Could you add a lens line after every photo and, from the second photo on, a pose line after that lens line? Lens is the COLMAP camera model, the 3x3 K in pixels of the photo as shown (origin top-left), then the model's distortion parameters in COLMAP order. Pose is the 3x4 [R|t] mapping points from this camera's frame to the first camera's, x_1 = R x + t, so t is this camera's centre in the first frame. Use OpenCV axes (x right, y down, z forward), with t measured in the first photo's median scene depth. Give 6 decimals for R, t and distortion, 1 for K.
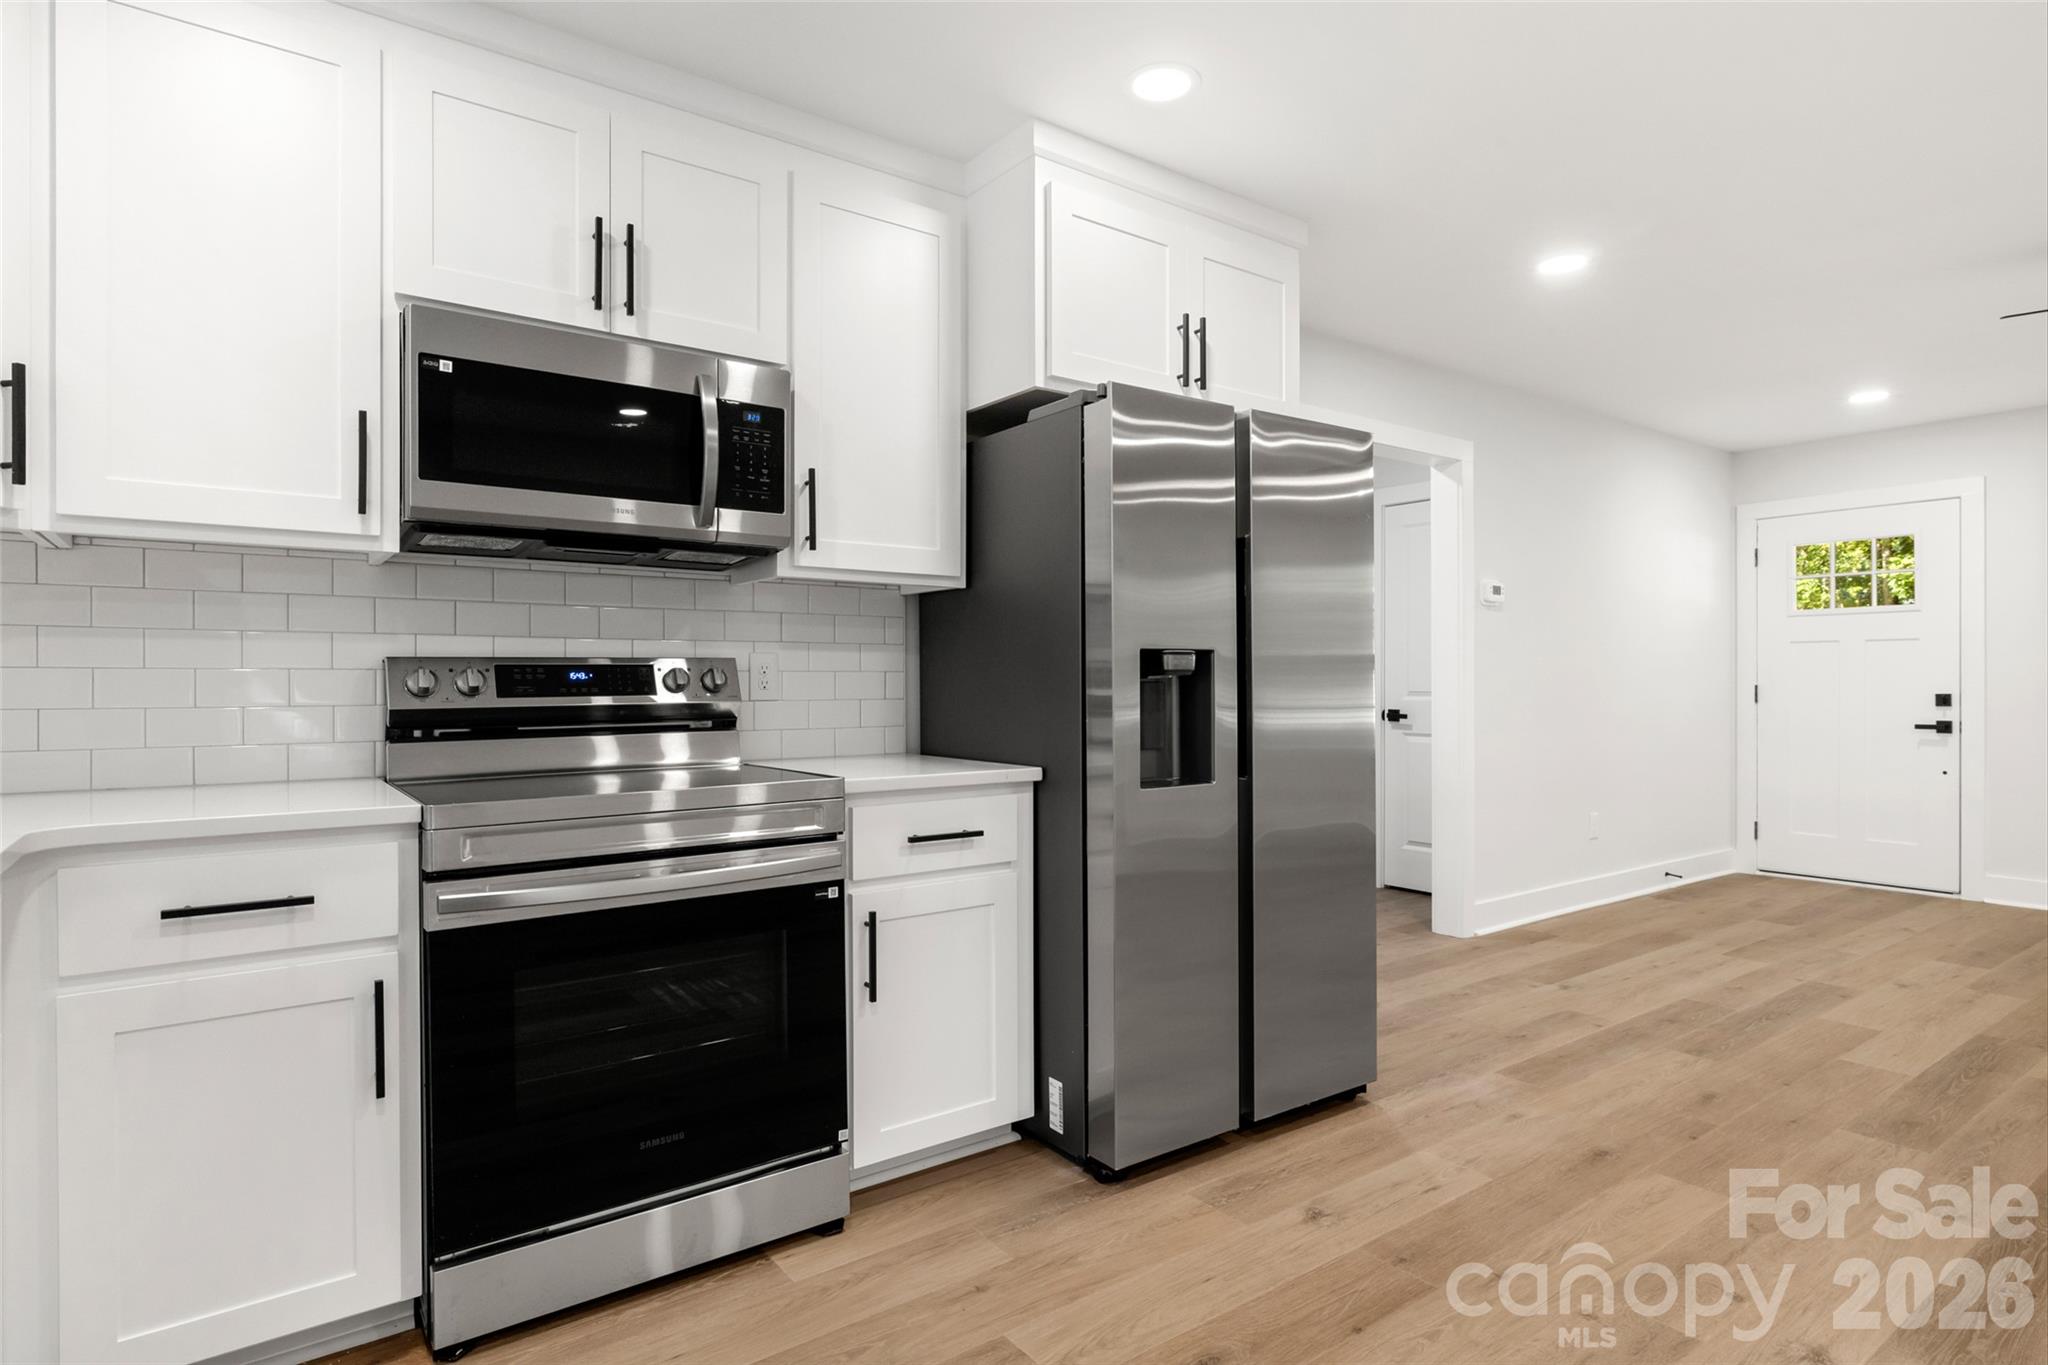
lens RADIAL K [[1084.2, 0, 1018.0], [0, 1084.2, 686.1], [0, 0, 1]] dist [-0.002459, 0.000273]
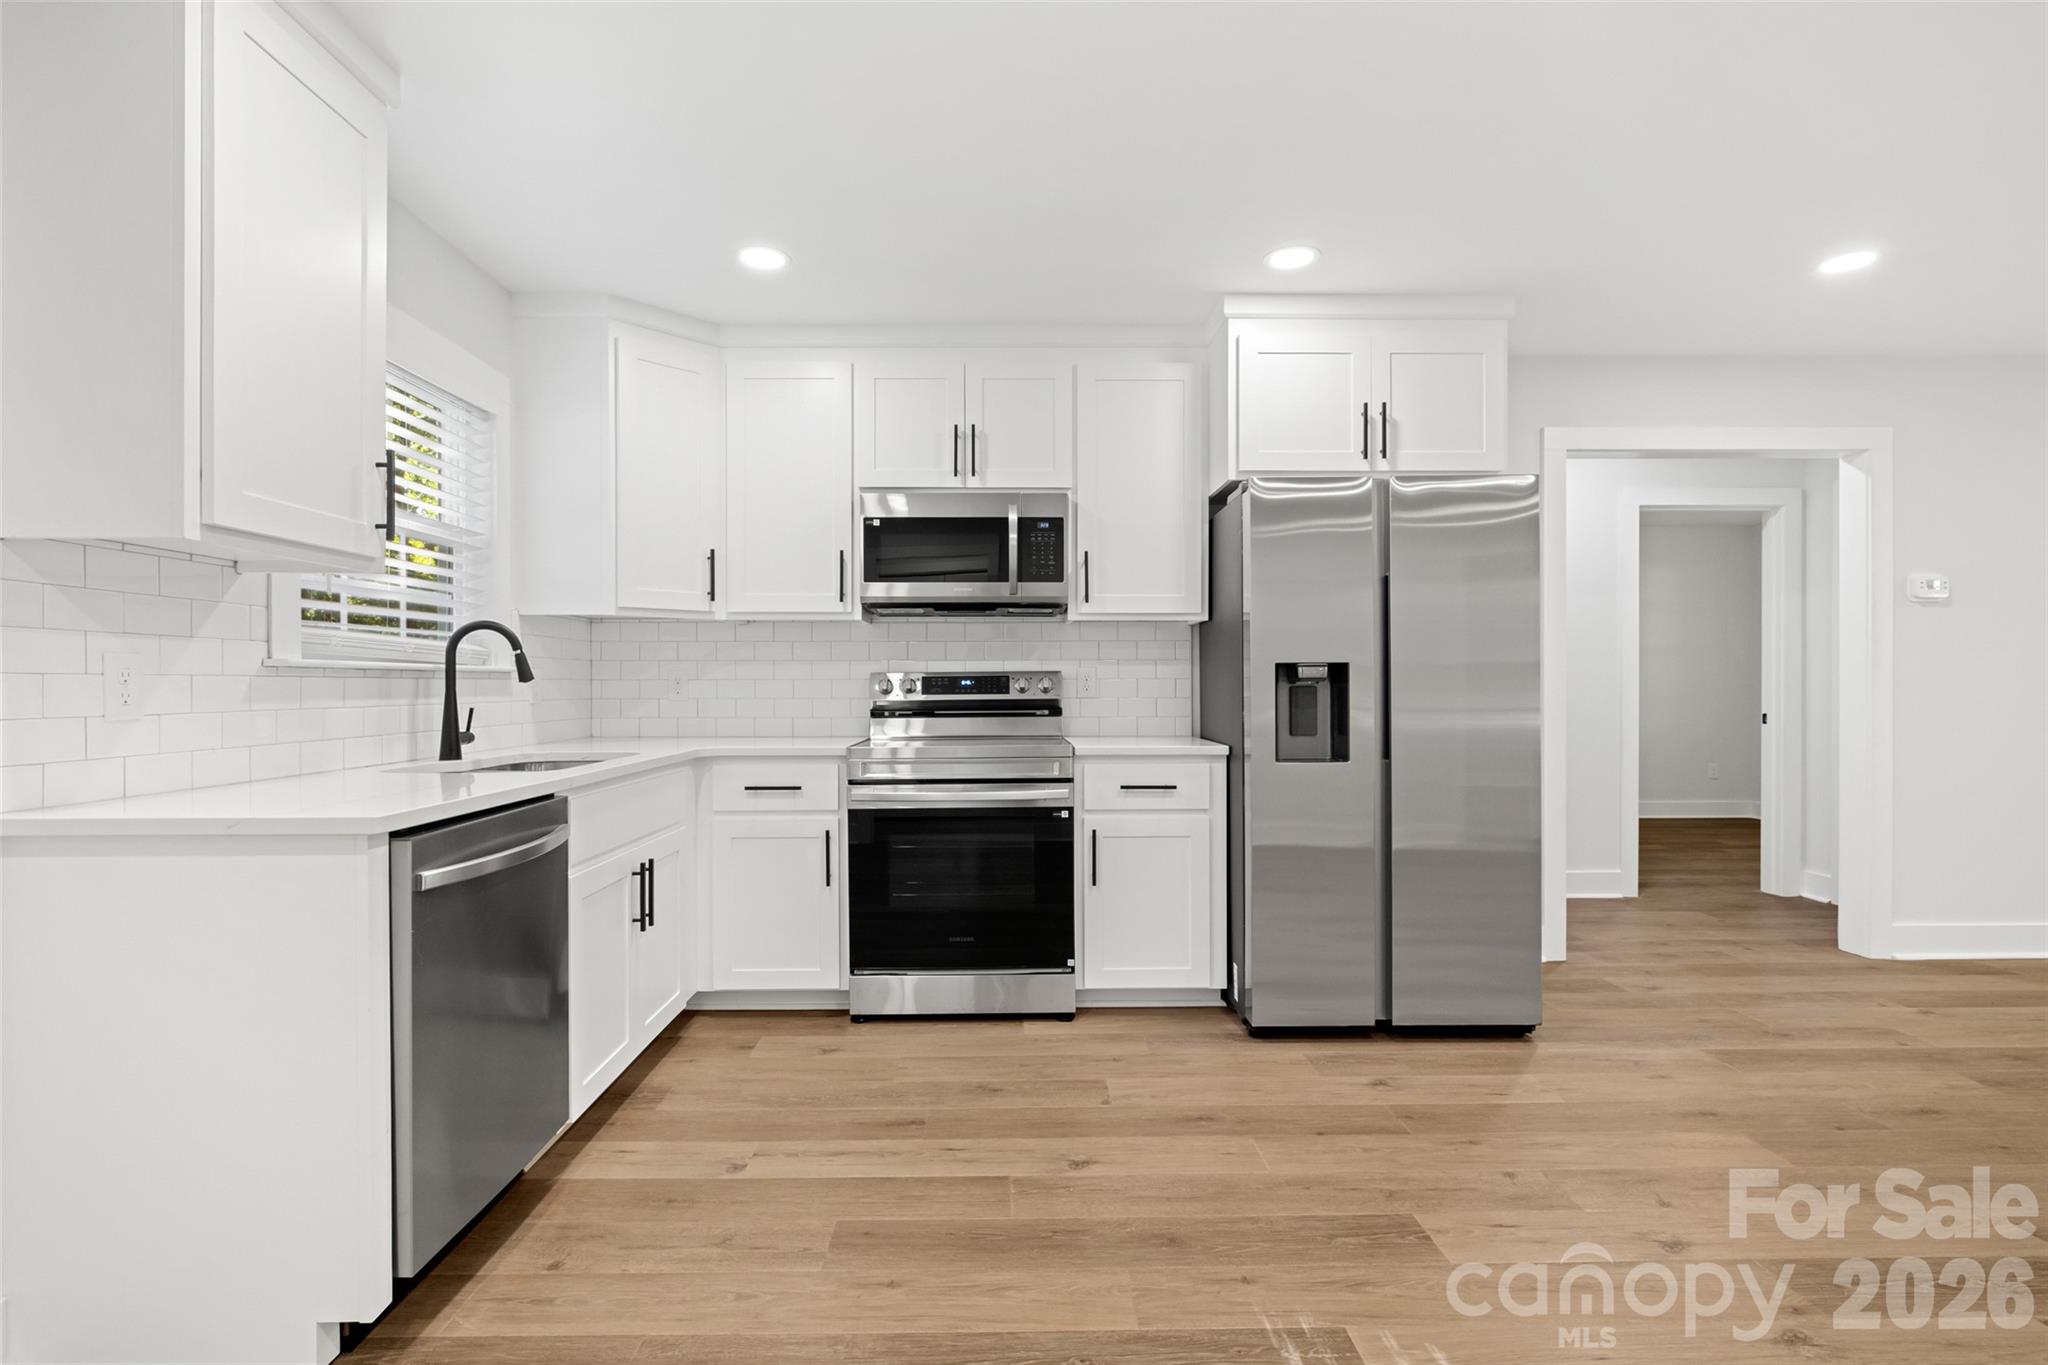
lens RADIAL K [[980.3, 0, 1005.6], [0, 980.3, 689.3], [0, 0, 1]] dist [-0.005164, 0.001006]
pose [[0.813990, 0.003575, -0.580868, 0.529530], [-0.002006, 0.999992, 0.003344, -0.003477], [0.580875, -0.001556, 0.813991, -0.226326]]
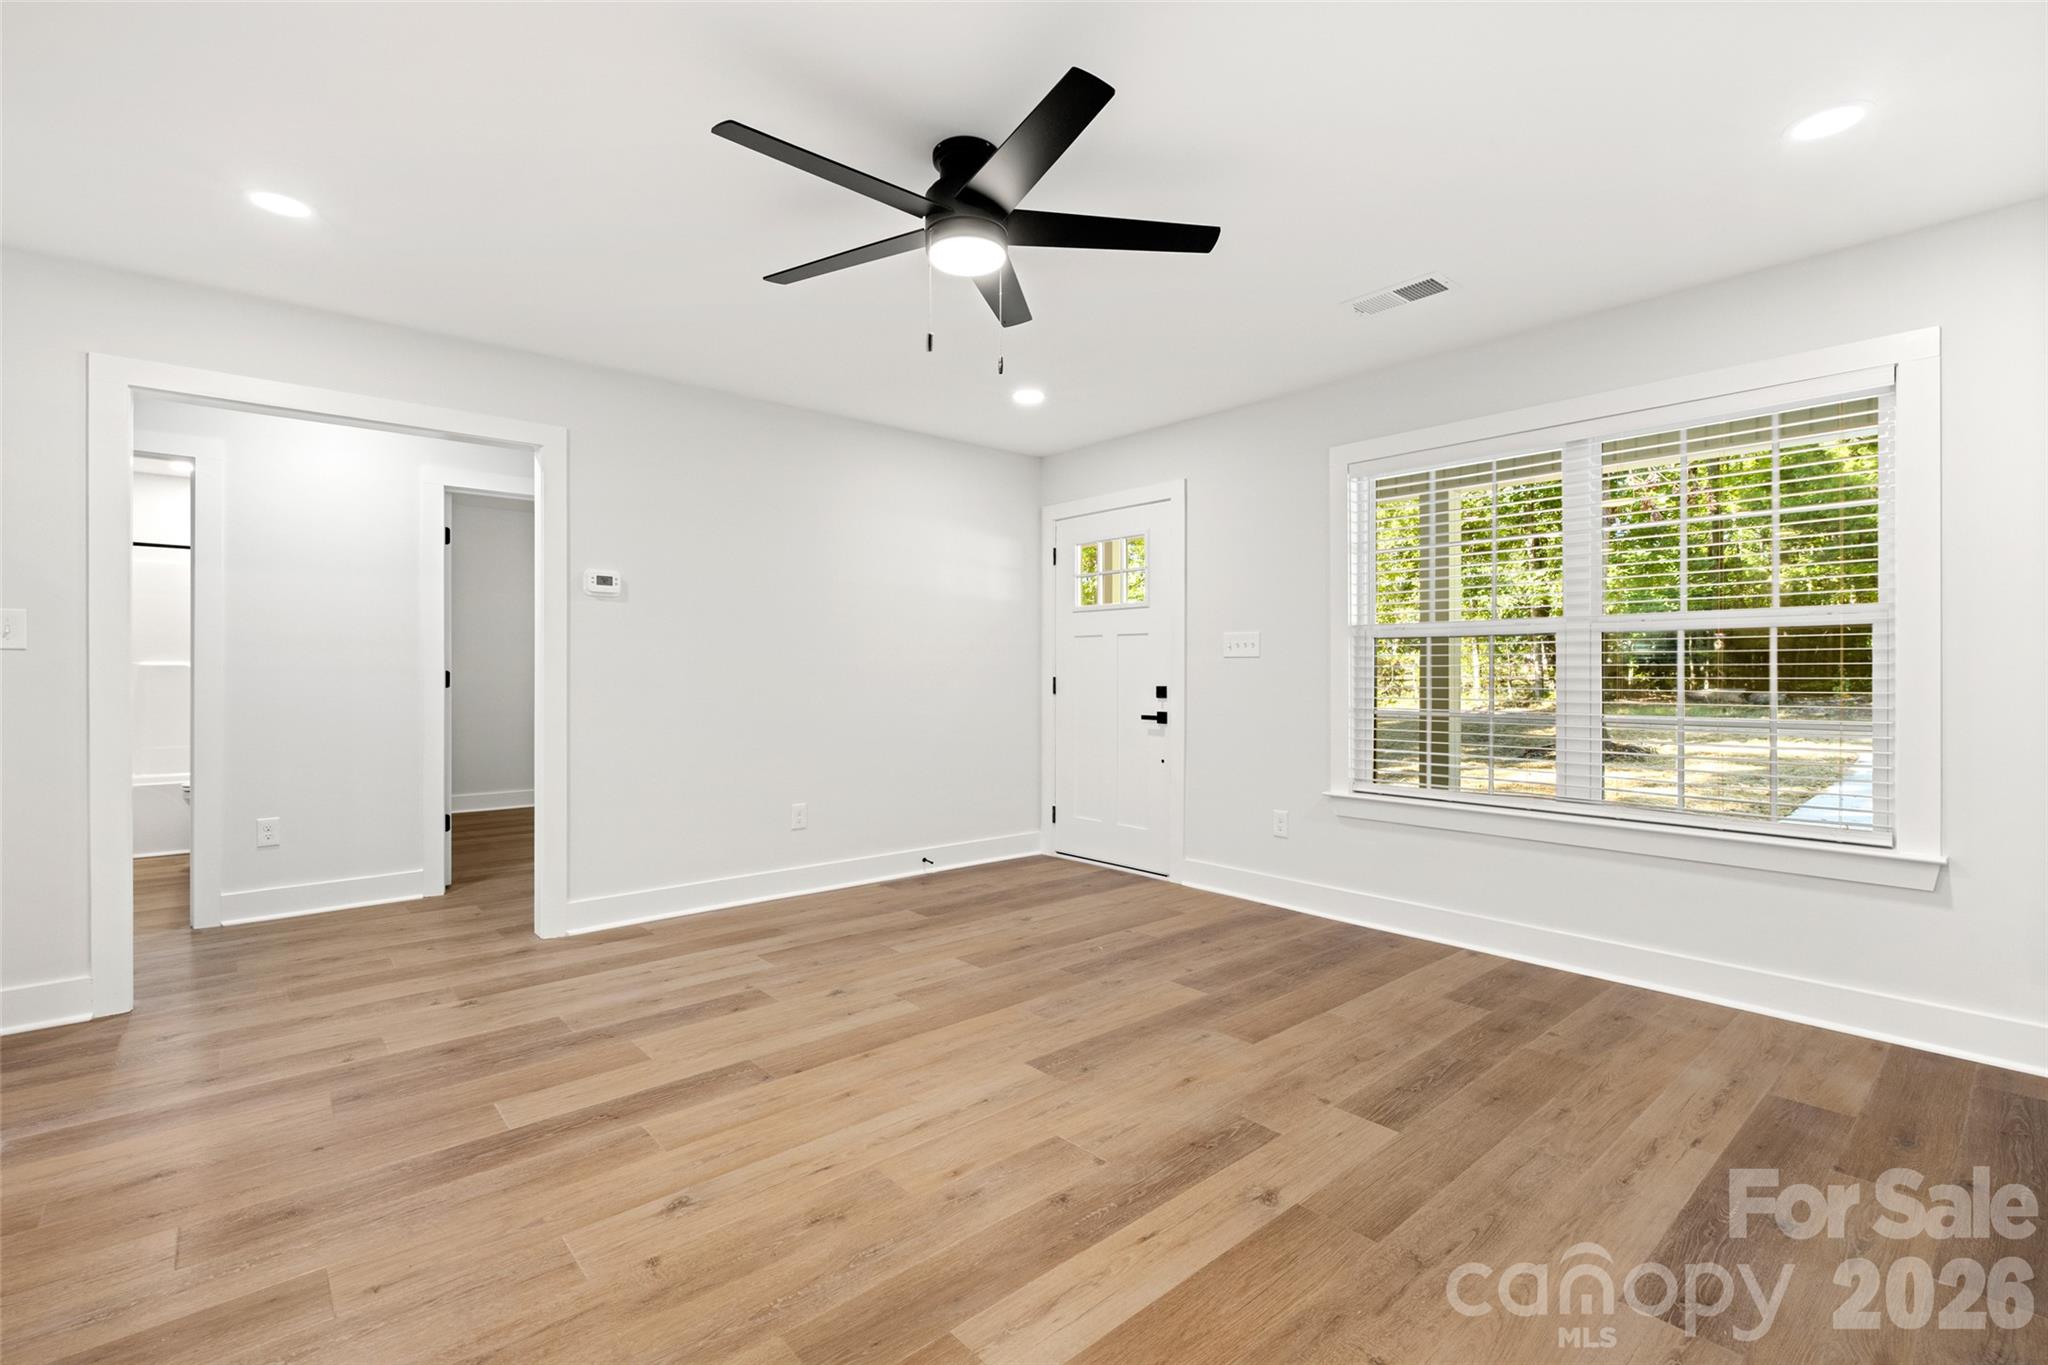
lens RADIAL K [[921.1, 0, 1026.4], [0, 921.1, 671.4], [0, 0, 1]] dist [-0.006845, 0.001022]
pose [[0.995568, 0.002328, 0.094019, 1.388302], [-0.002041, 0.999993, -0.003148, -0.008709], [-0.094025, 0.002942, 0.995565, 0.262778]]
